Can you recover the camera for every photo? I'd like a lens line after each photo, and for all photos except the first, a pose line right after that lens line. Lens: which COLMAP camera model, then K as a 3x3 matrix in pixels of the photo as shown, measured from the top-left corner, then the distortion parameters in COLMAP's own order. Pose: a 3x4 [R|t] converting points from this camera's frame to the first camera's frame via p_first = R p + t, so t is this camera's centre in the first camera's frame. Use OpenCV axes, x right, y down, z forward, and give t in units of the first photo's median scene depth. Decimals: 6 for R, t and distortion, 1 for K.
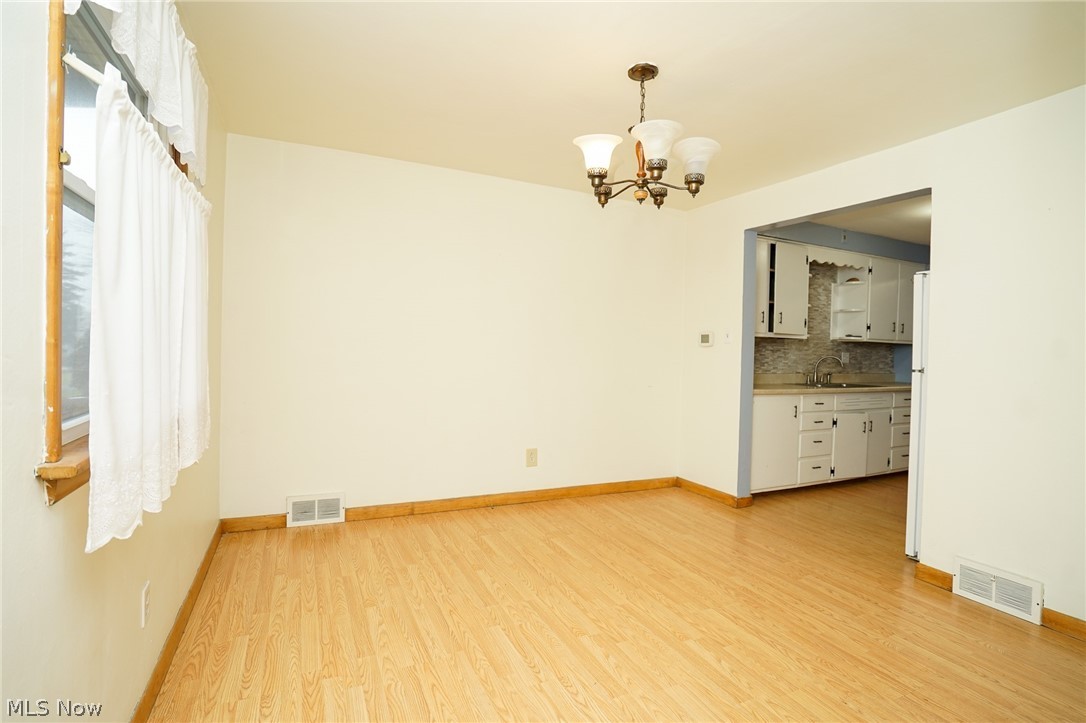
lens RADIAL K [[521.5, 0, 538.9], [0, 521.5, 359.1], [0, 0, 1]] dist [-0.004732, 0.000241]
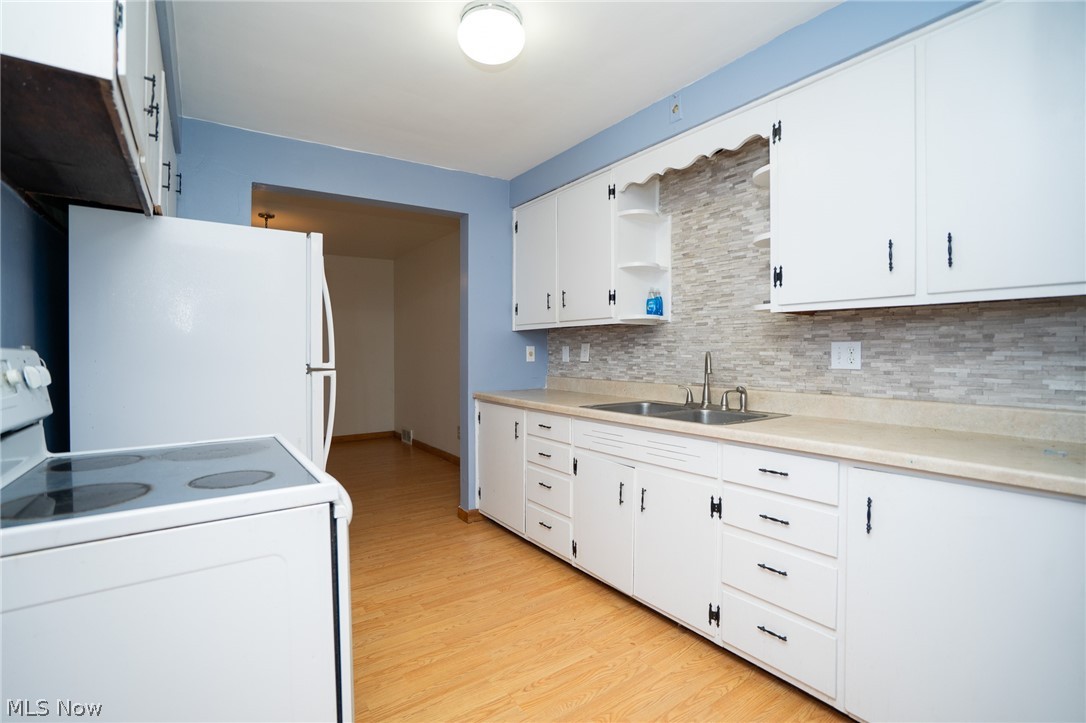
lens RADIAL K [[506.6, 0, 543.0], [0, 506.6, 361.5], [0, 0, 1]] dist [-0.002842, -0.000176]
pose [[0.168621, -0.004350, -0.985671, 1.005072], [-0.016847, 0.999831, -0.007295, 0.009056], [0.985537, 0.017836, 0.168519, 0.776935]]
